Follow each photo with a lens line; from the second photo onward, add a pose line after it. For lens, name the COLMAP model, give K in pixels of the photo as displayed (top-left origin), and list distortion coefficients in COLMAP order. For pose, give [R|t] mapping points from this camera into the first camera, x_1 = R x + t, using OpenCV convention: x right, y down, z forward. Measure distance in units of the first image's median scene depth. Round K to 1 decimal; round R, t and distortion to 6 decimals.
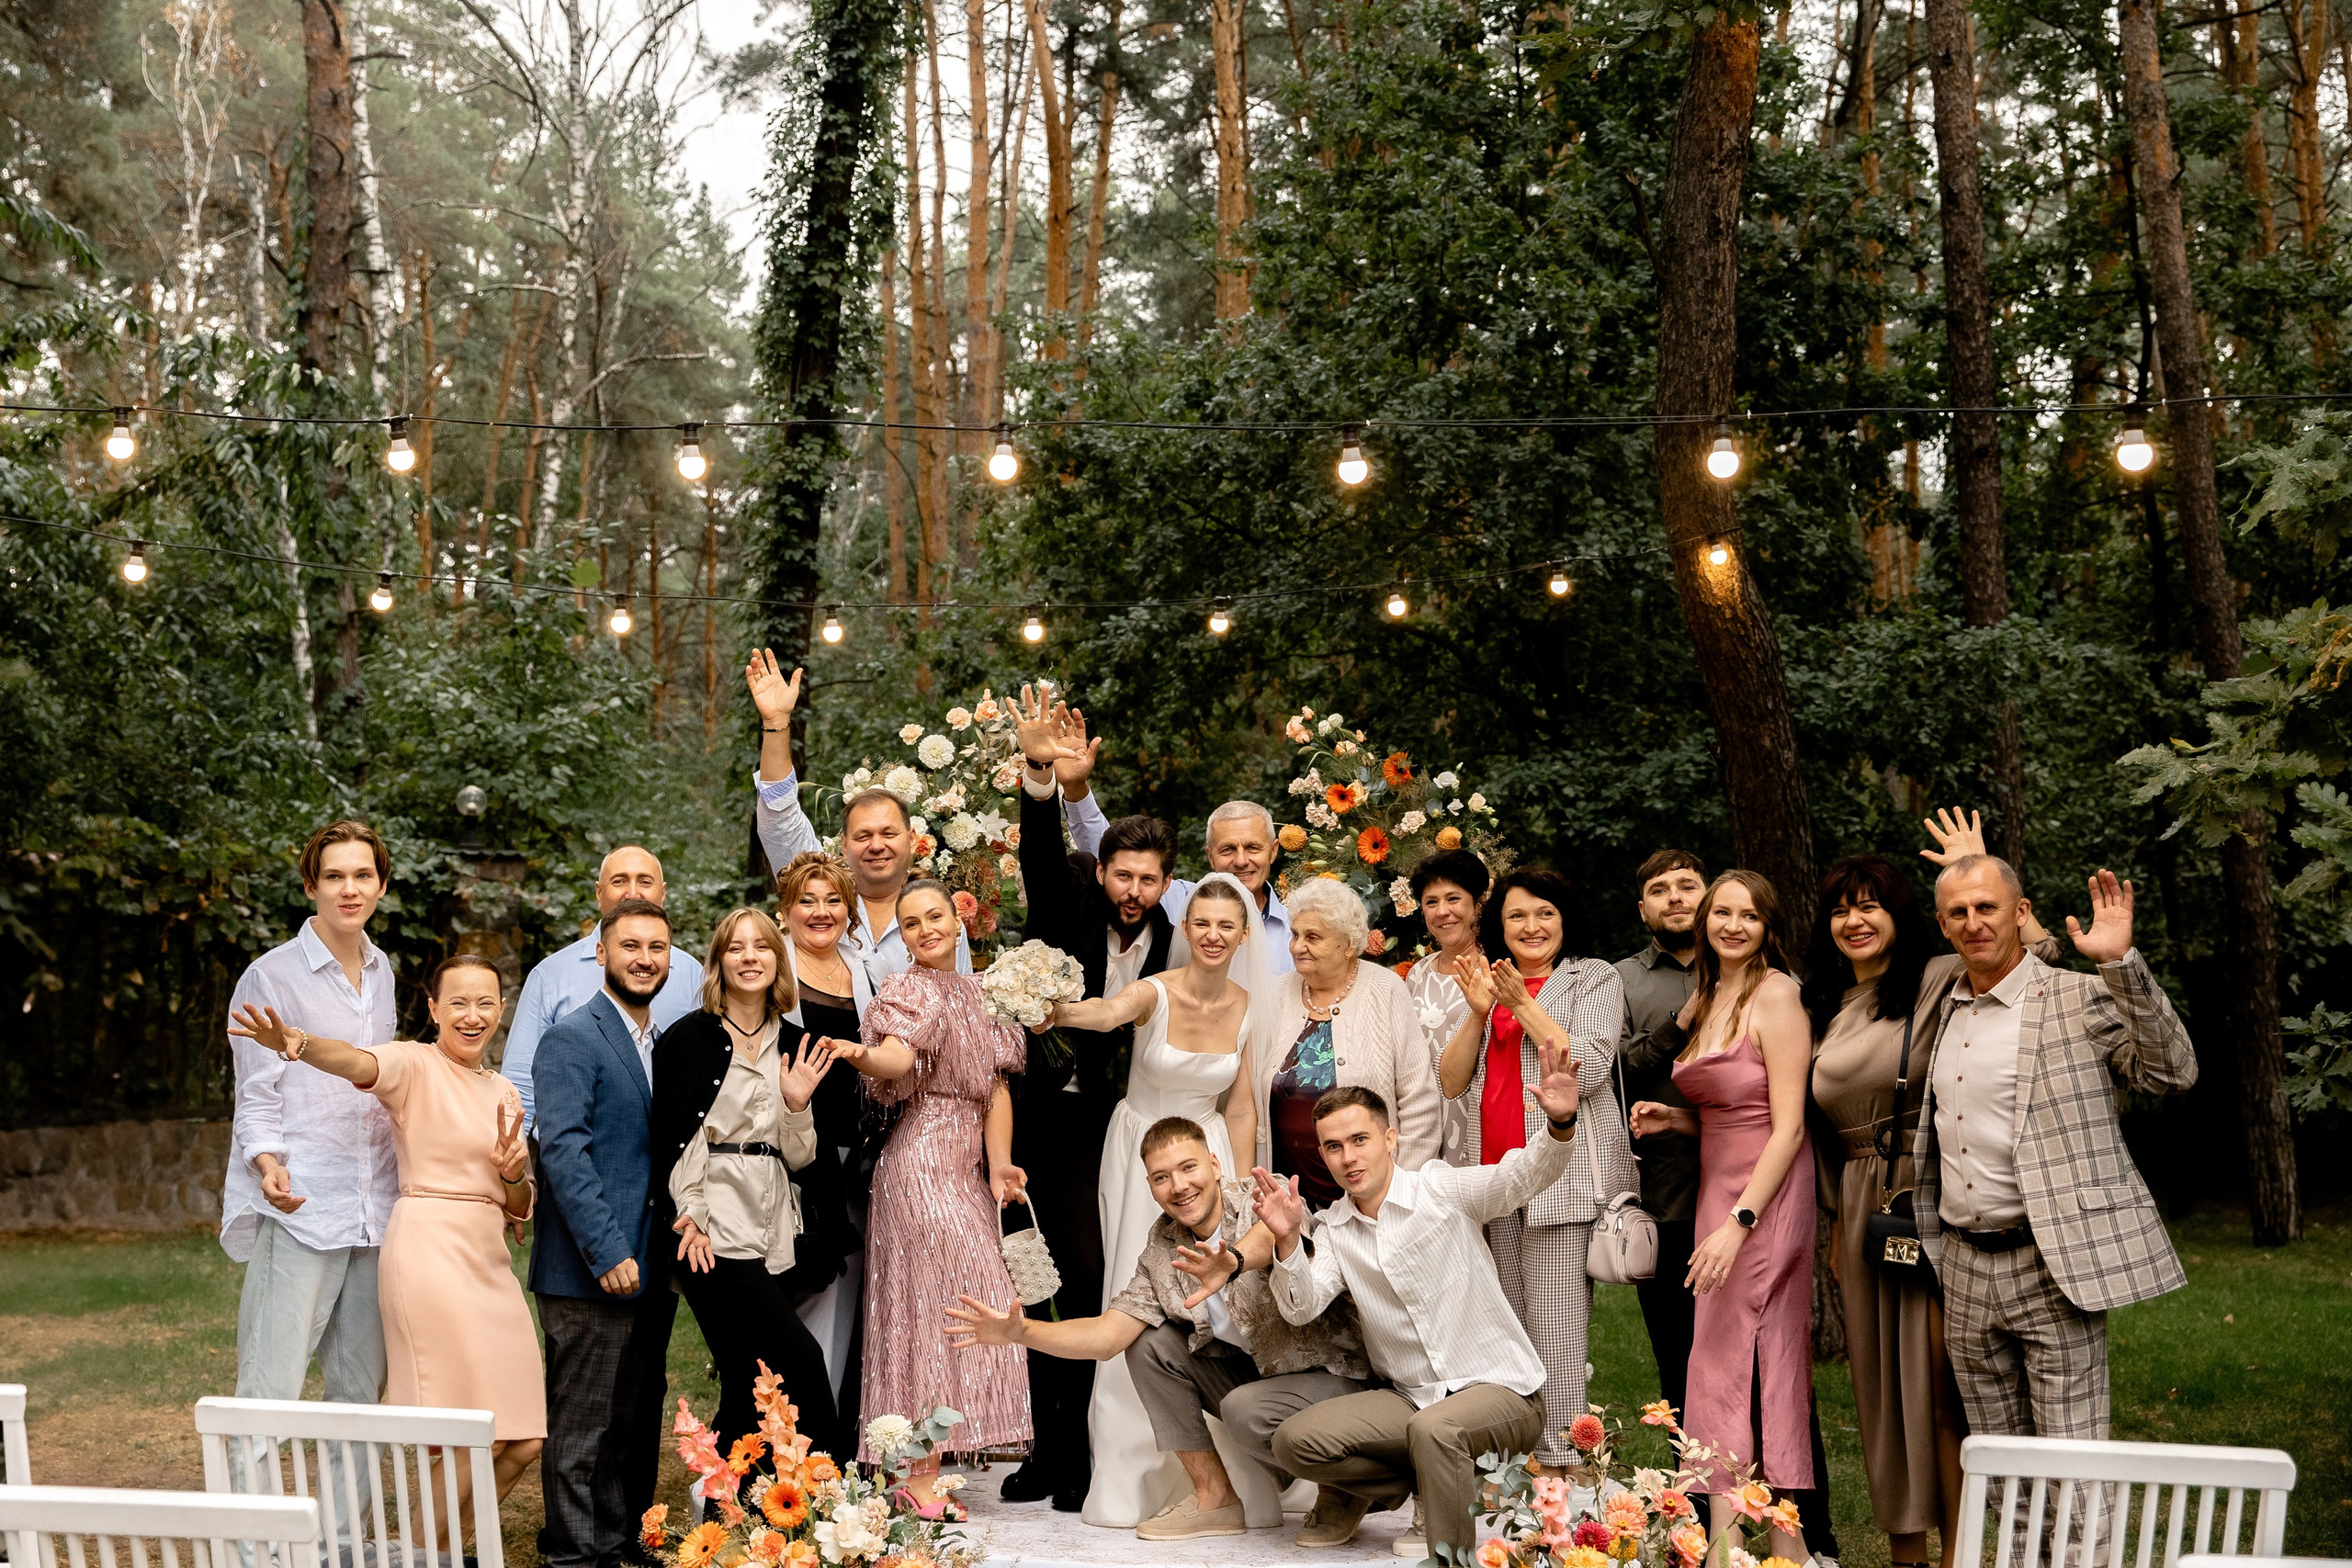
lens RADIAL K [[2999.7, 0, 1096.9], [0, 2999.7, 663.2], [0, 0, 1]] dist [0.037032, 0.000000]
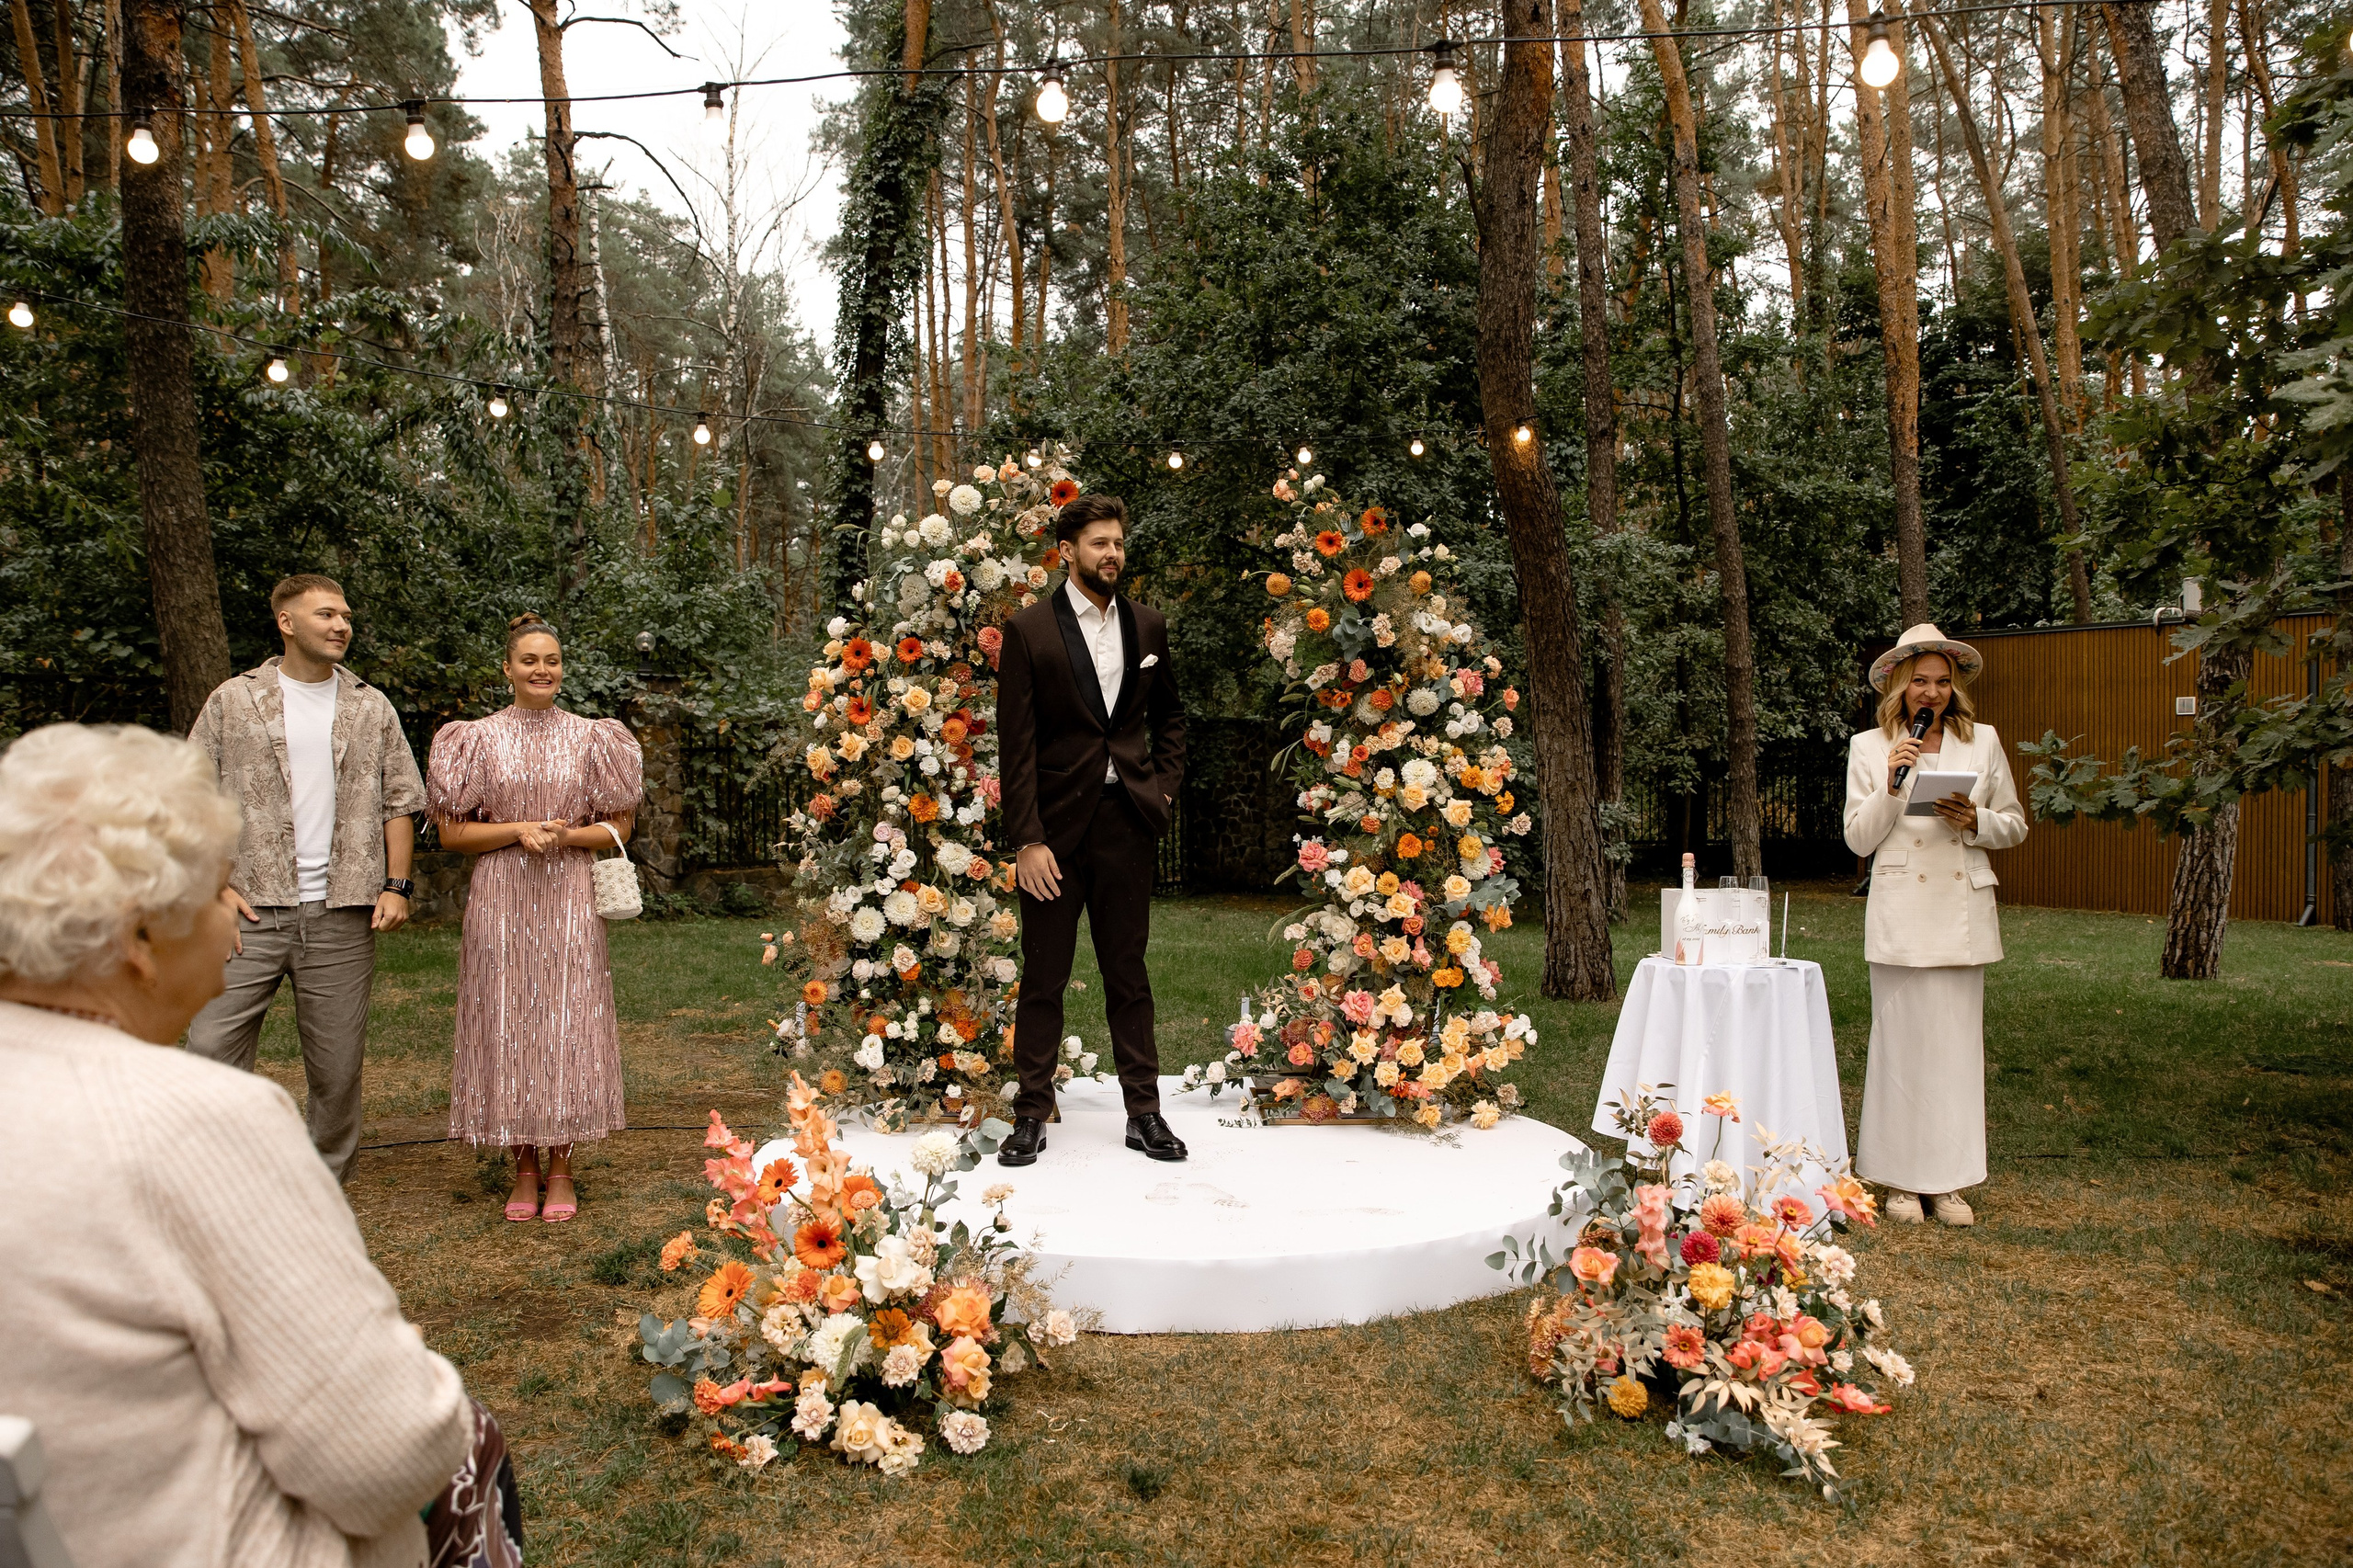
lens RADIAL K [[1646.8, 0, 1189.1], [0, 1646.8, 775.4], [0, 0, 1]] dist [-0.098929, 0.030184]
pose [[0.995634, -0.004861, 0.093221, -0.027584], [-0.004822, 0.994632, 0.103365, 0.065802], [-0.093223, -0.103363, 0.990265, 0.372994]]
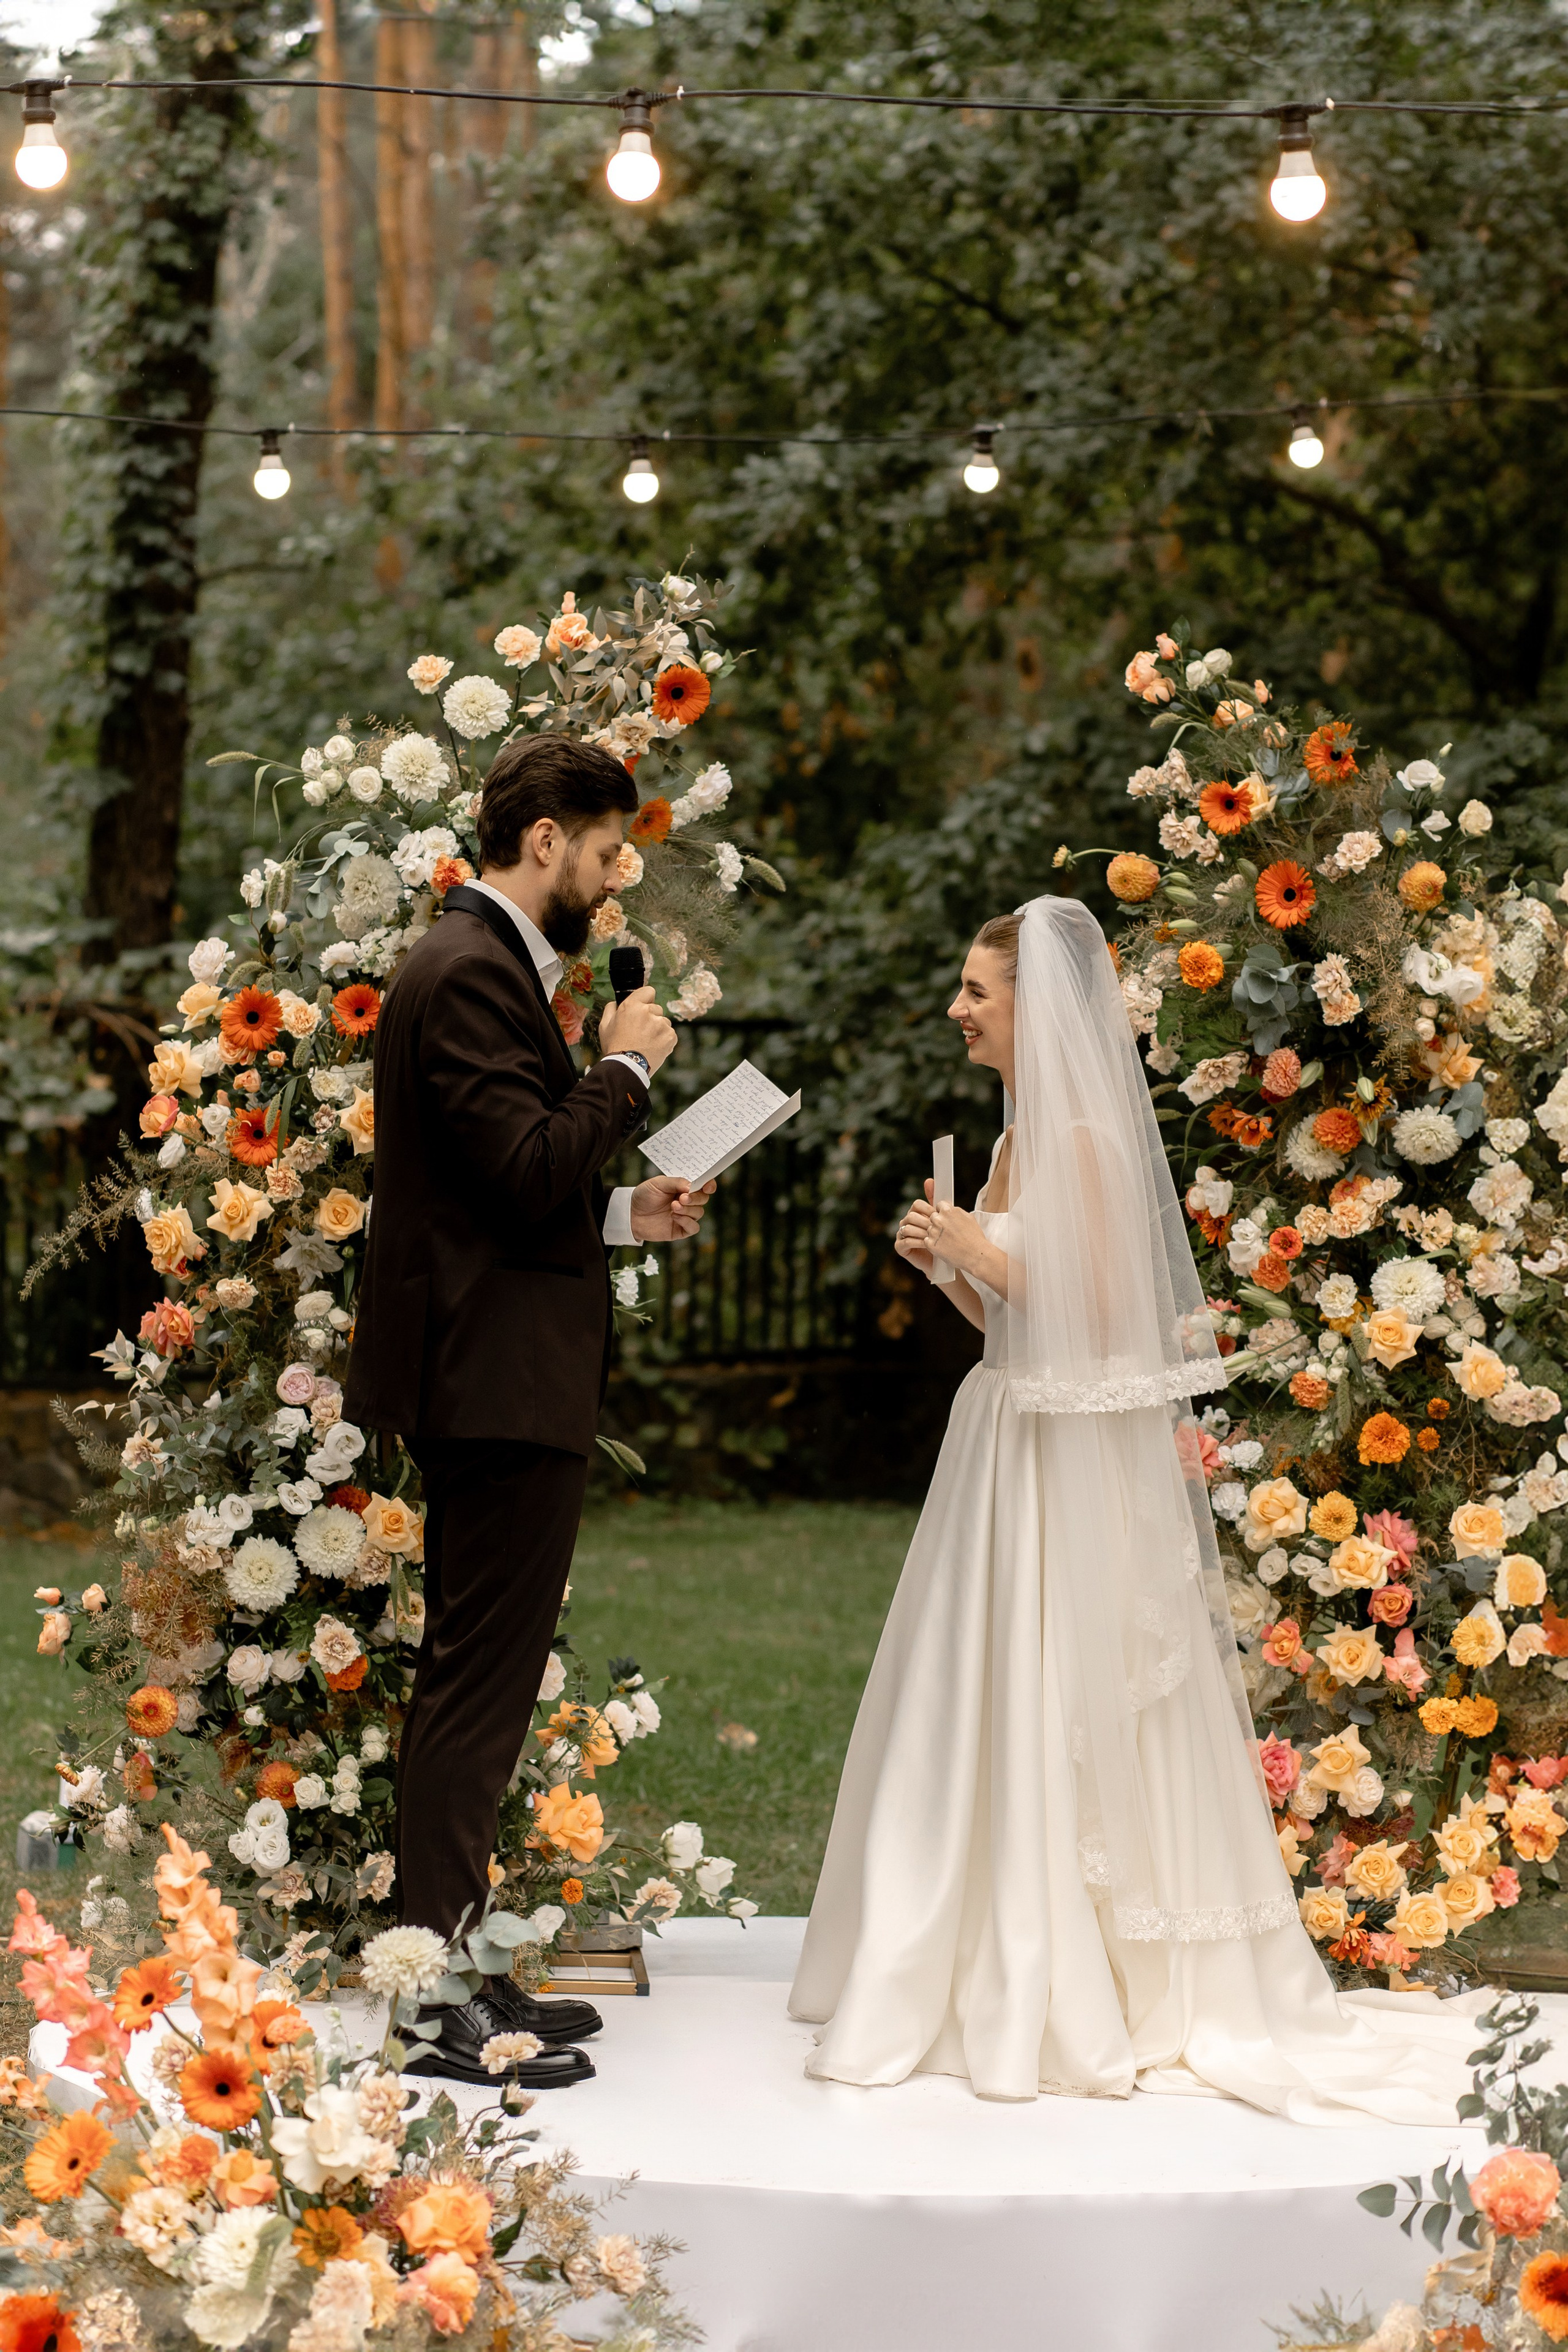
lens RADIAL K [[5349.3, 0, 802.3], [0, 5349.3, 1186.2], [0, 0, 1]] dist [0.021003, 0.000000]
pose [[0.999659, 0.014247, 0.021903, -0.014623], [-0.016761, 0.992723, 0.119251, -0.000612], [-0.020044, -0.119577, 0.992623, 0.035791]]
